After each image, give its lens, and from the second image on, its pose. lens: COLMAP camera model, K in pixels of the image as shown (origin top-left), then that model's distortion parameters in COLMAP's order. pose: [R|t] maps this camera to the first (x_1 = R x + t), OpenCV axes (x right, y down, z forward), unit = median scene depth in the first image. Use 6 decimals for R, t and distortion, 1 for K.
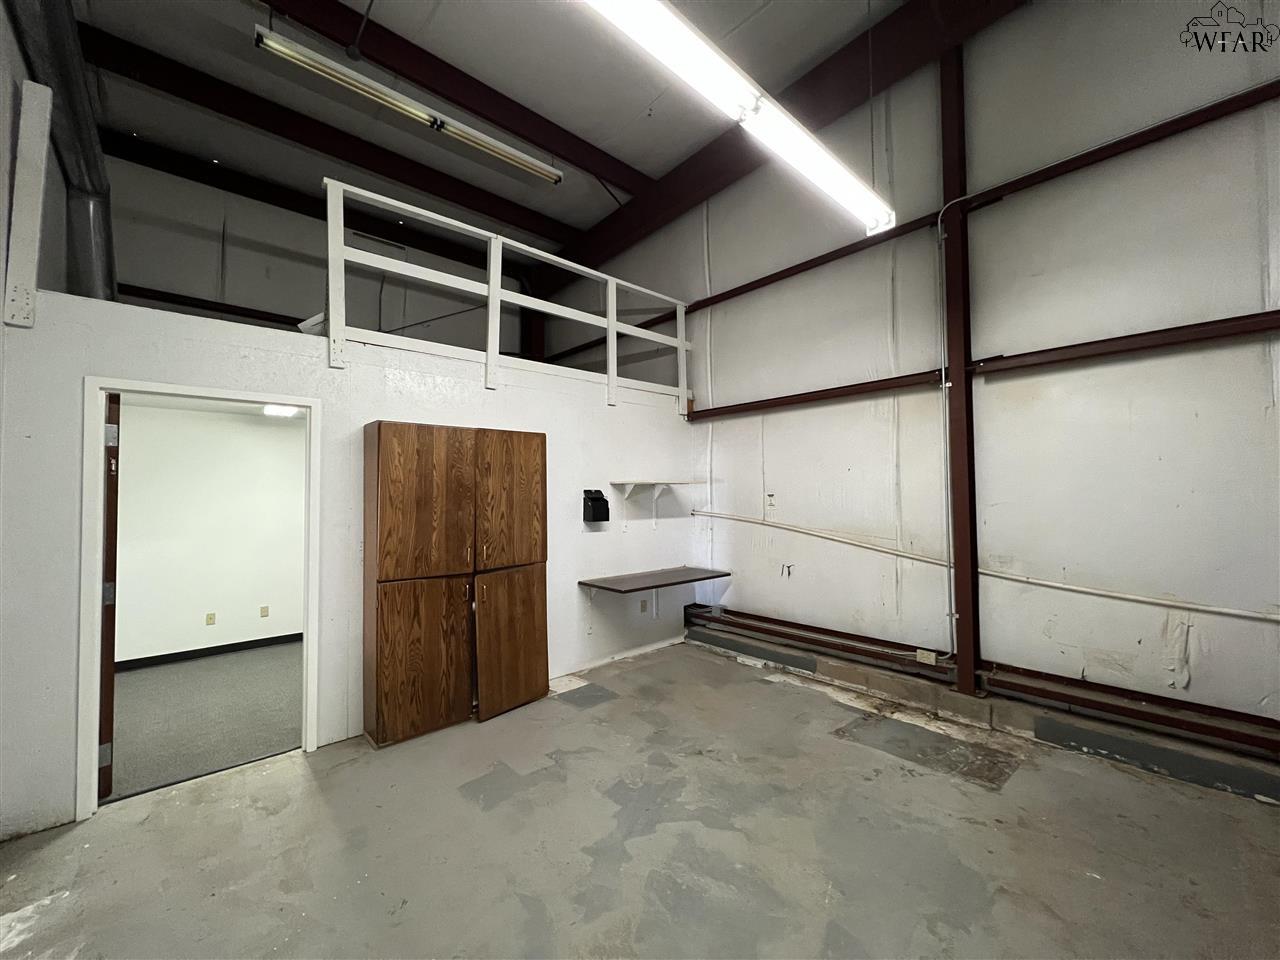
lens RADIAL K [[517.7, 0, 640.0], [0, 517.7, 480.0], [0, 0, 1]] dist [0.000115, 0.000132]
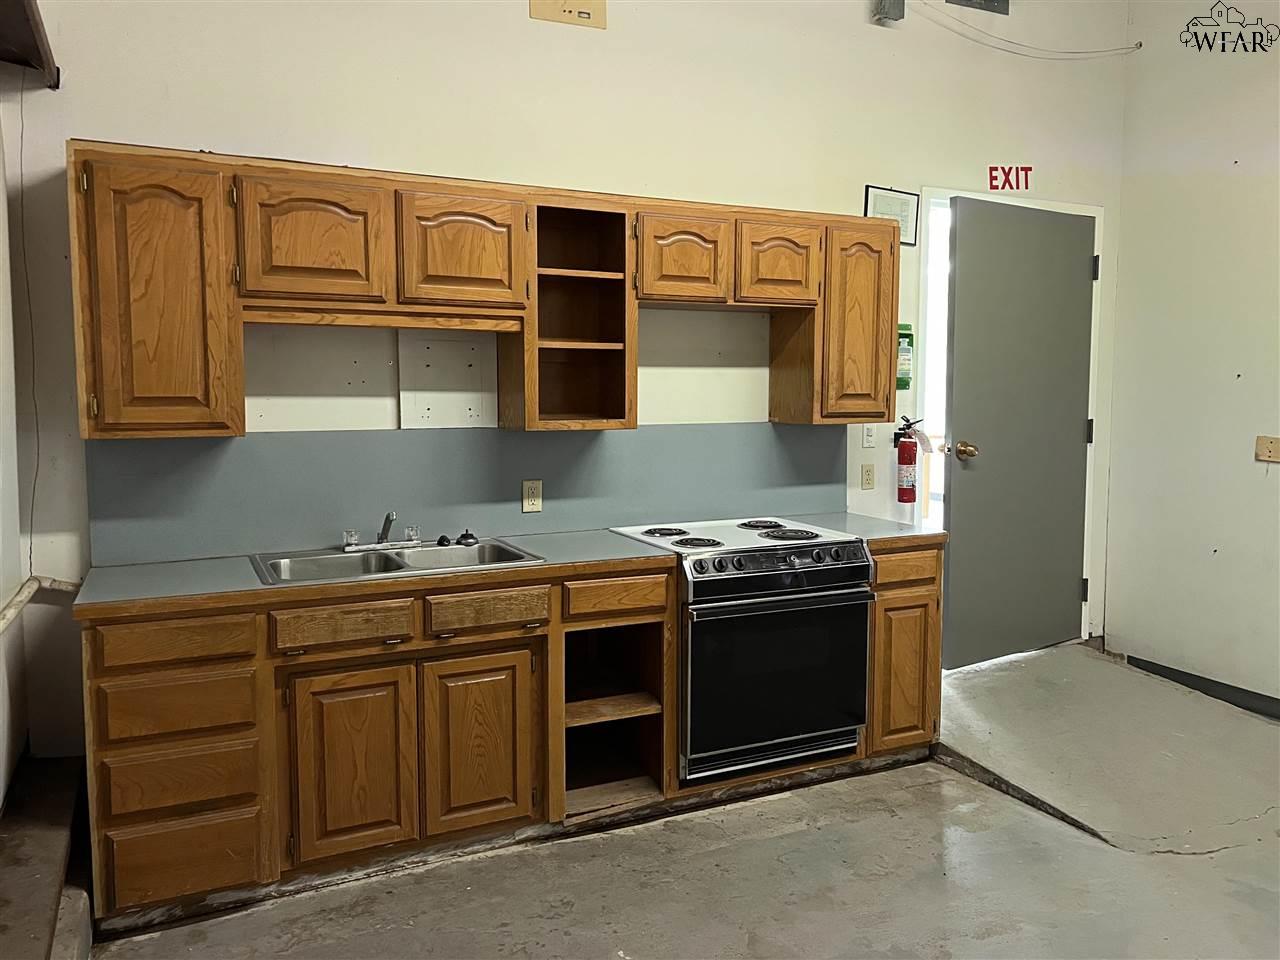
lens RADIAL K [[958.4, 0, 635.4], [0, 958.4, 465.1], [0, 0, 1]] dist [0.059840, -0.065058]
pose [[-0.961899, -0.009730, 0.273233, 0.326837], [0.003182, 0.998900, 0.046774, 0.060473], [-0.273388, 0.045861, -0.960810, 1.276817]]
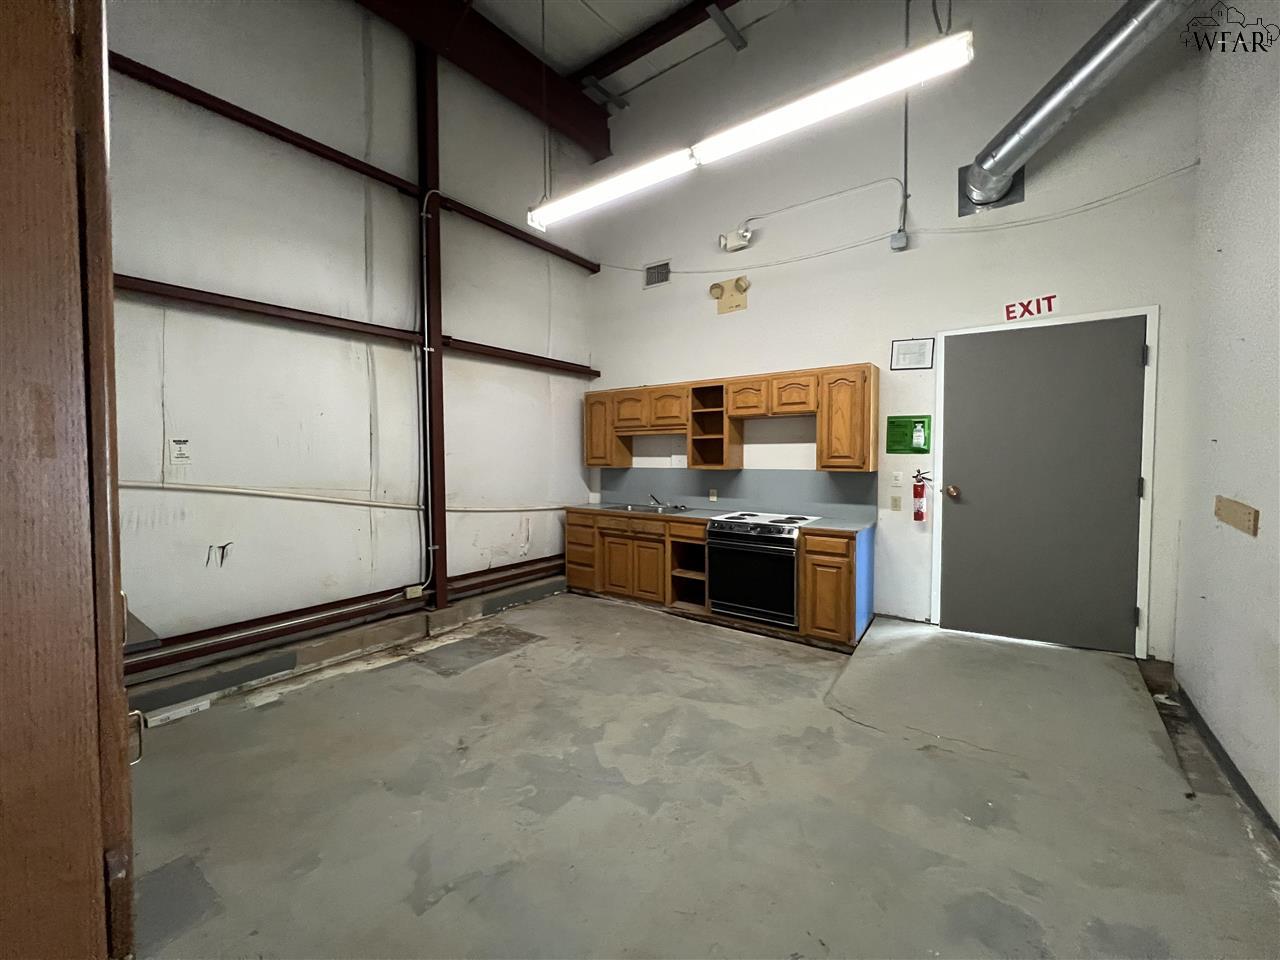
lens RADIAL K [[510.4, 0, 637.2], [0, 510.4, 477.4], [0, 0, 1]] dist [-0.001884, 0.000304]
pose [[-0.197732, -0.030440, 0.979783, -0.645018], [-0.024866, 0.999352, 0.026030, 0.060058], [-0.979941, -0.019216, -0.198361, 0.802943]]
